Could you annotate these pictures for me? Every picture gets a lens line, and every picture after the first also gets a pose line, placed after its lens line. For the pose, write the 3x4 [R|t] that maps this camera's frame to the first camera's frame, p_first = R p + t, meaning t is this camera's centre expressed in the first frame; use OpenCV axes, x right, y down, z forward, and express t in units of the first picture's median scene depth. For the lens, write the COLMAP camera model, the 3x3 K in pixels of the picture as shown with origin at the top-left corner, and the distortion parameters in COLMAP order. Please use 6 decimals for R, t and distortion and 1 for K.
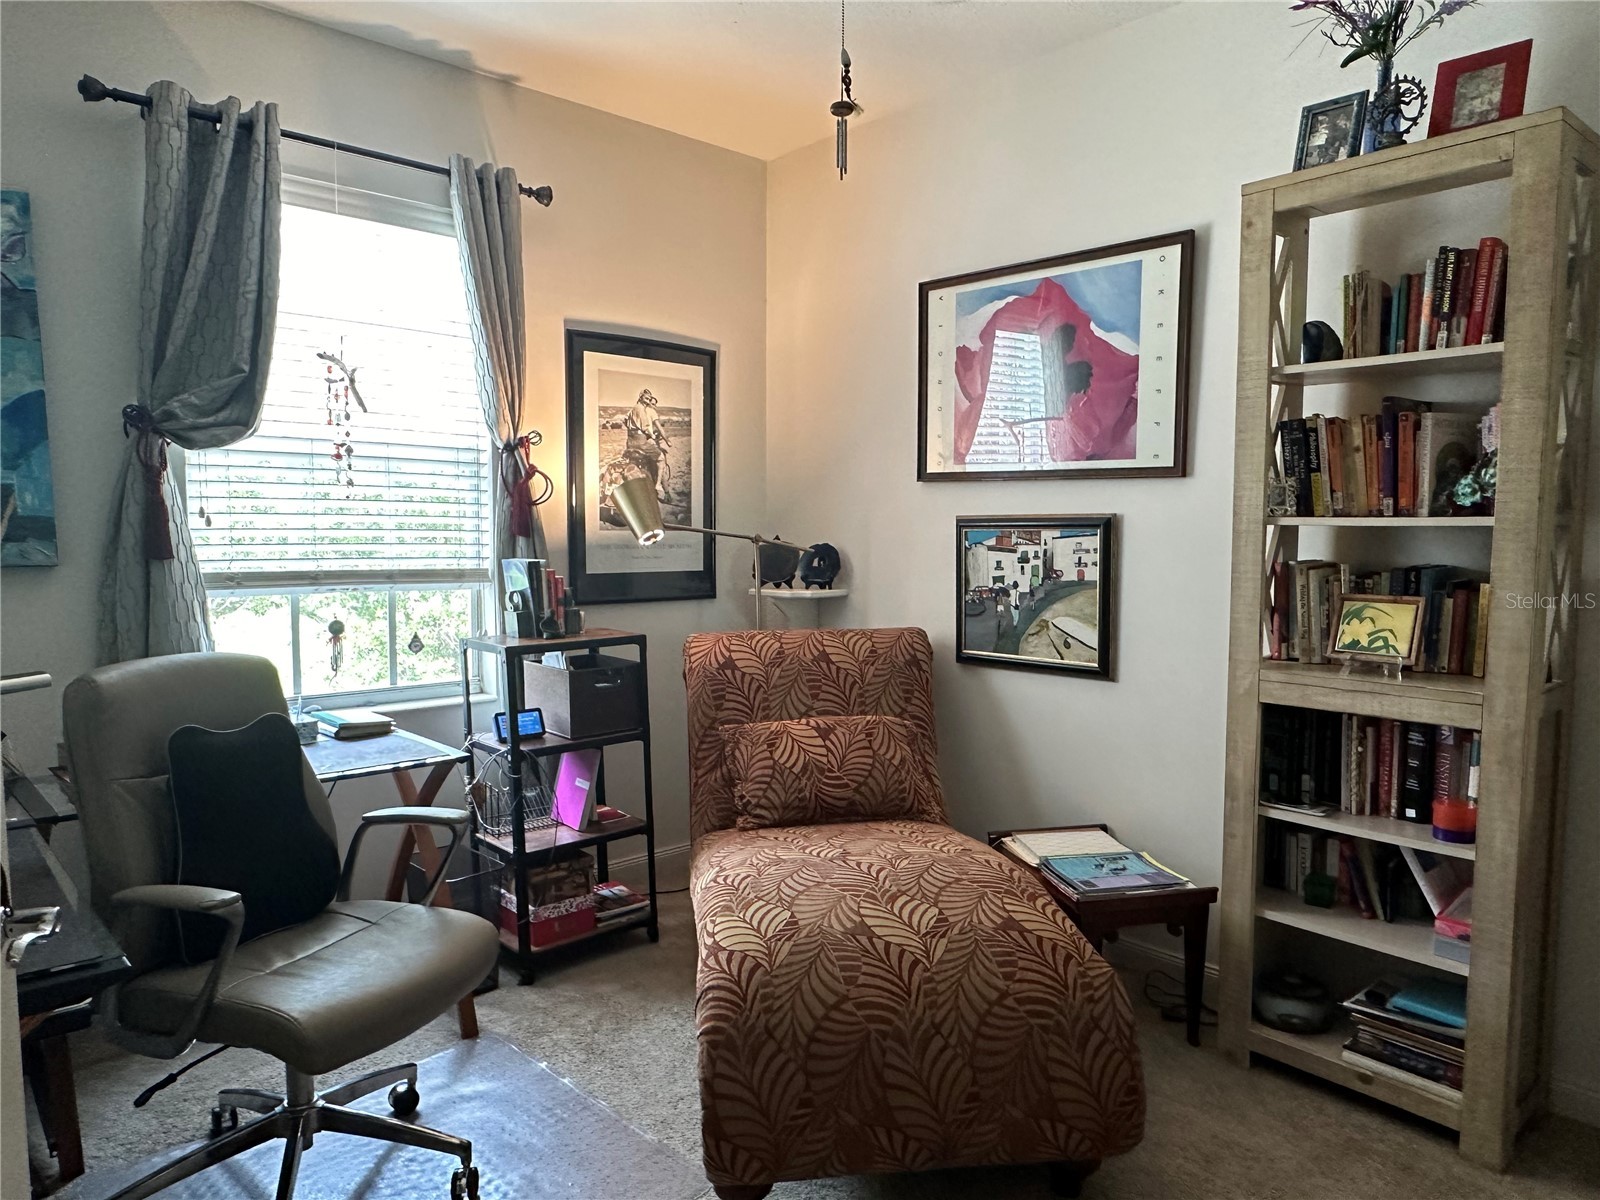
lens RADIAL K [[1061.7, 0, 809.7], [0, 1061.7, 616.9], [0, 0, 1]] dist [-0.003230, 0.001568]
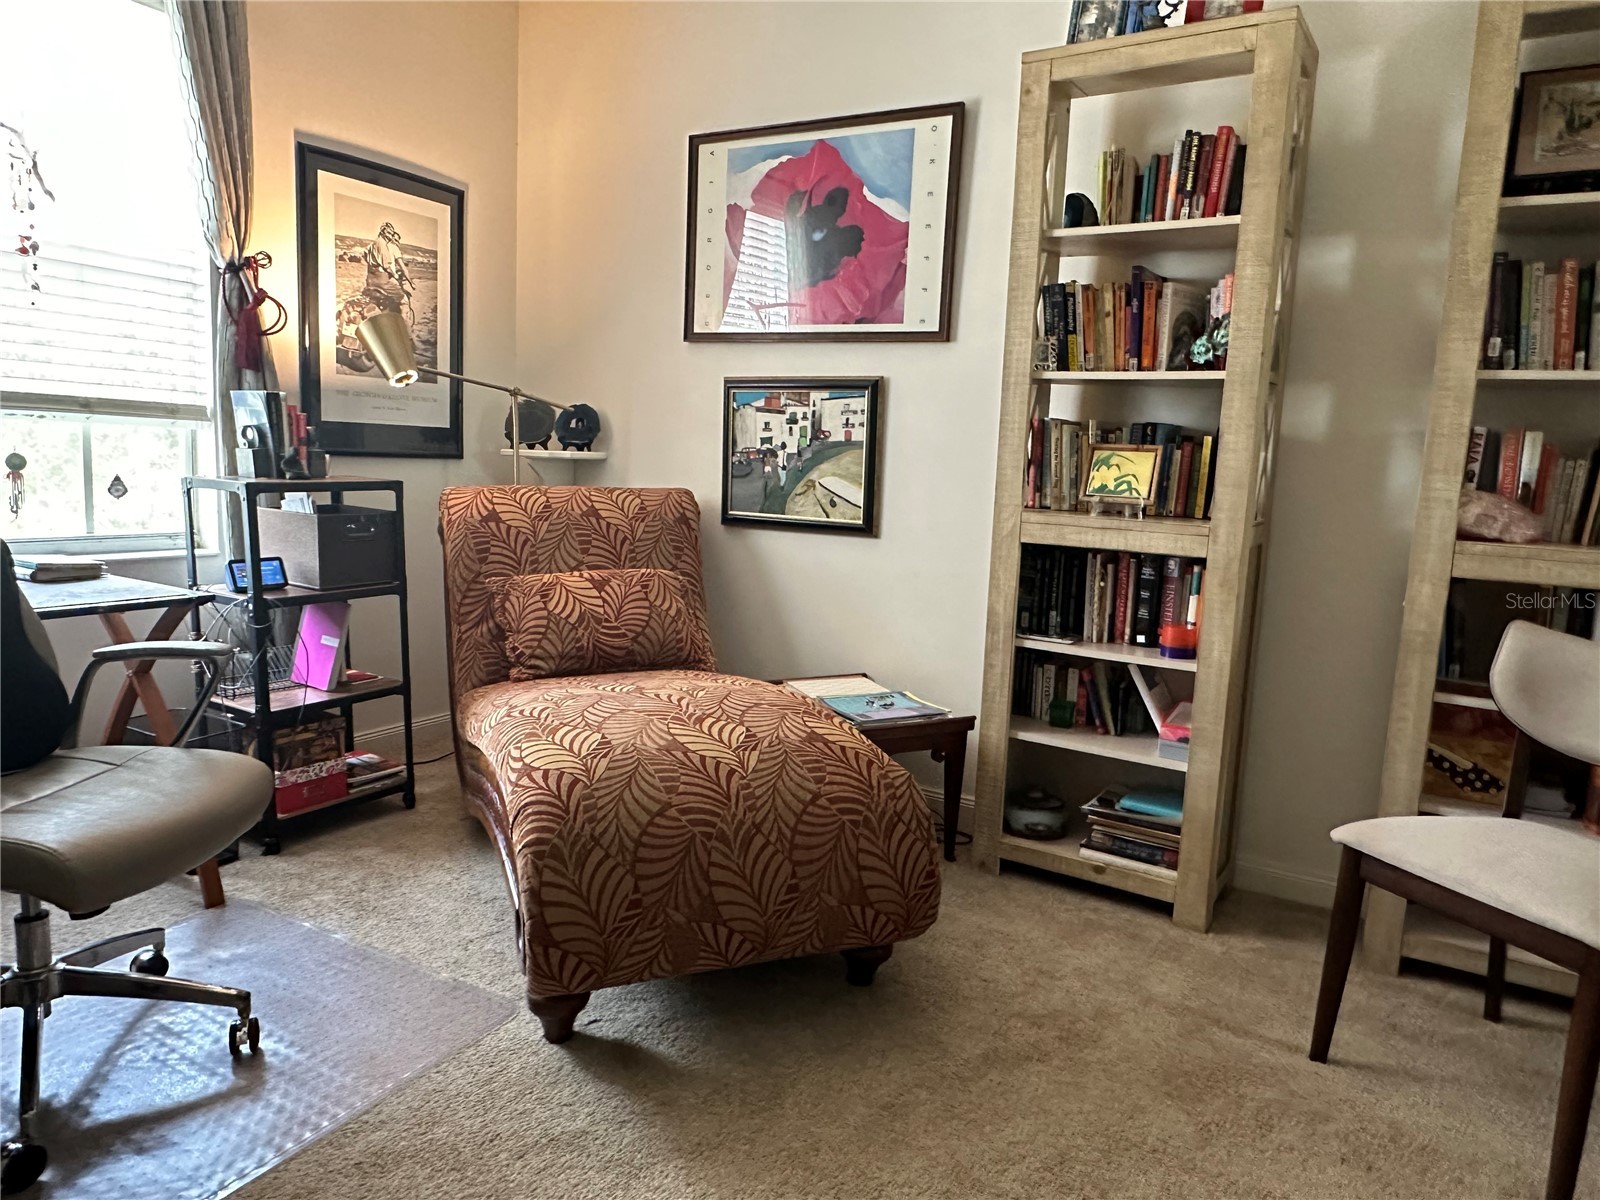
lens RADIAL K [[1061.7, 0, 794.7], [0, 1061.7, 606.5], [0, 0, 1]] dist [-0.003230, 0.001568]
pose [[0.962175, -0.000402, 0.272432, -0.092184], [-0.016212, 0.998142, 0.058732, 0.079866], [-0.271949, -0.060927, 0.960381, 0.005793]]
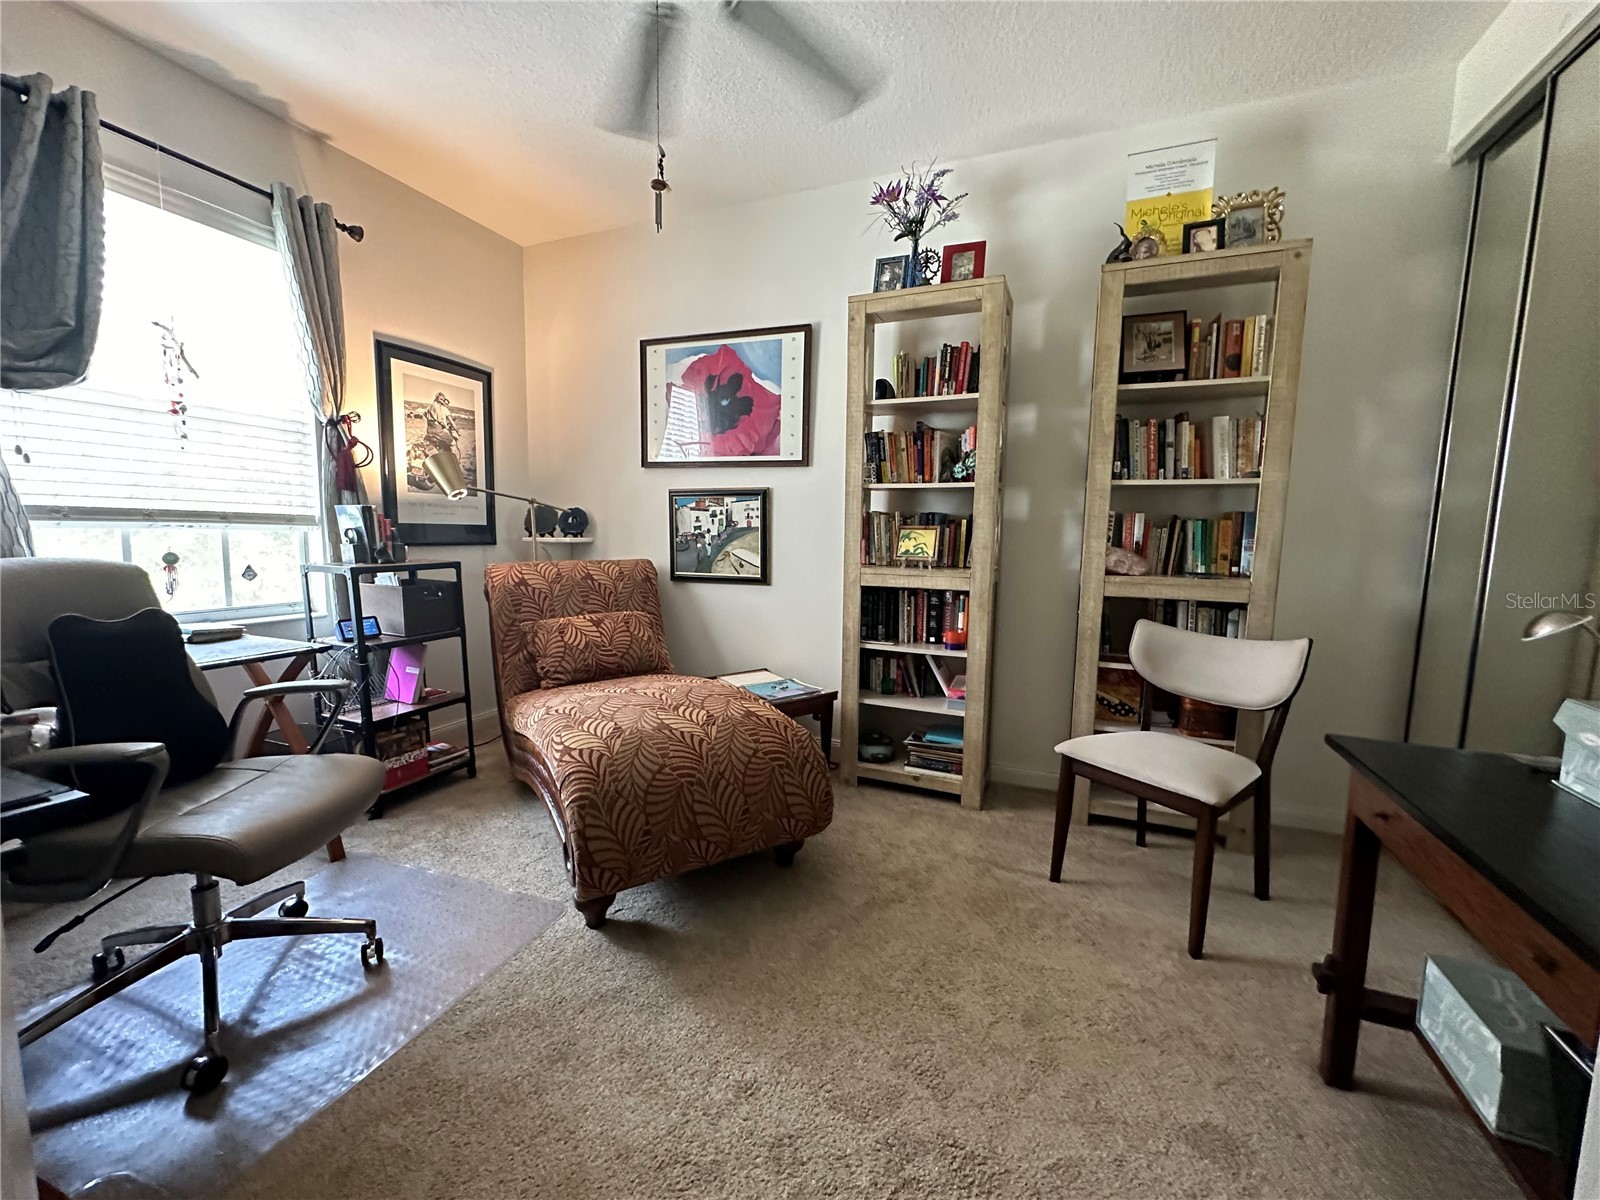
lens RADIAL K [[640.5, 0, 799.3], [0, 640.5, 602.1], [0, 0, 1]] dist [-0.002230, 0.000817]
pose [[0.904680, -0.035661, 0.424597, -0.131725], [0.025335, 0.999231, 0.029942, 0.067892], [-0.425338, -0.016331, 0.904887, 0.041542]]
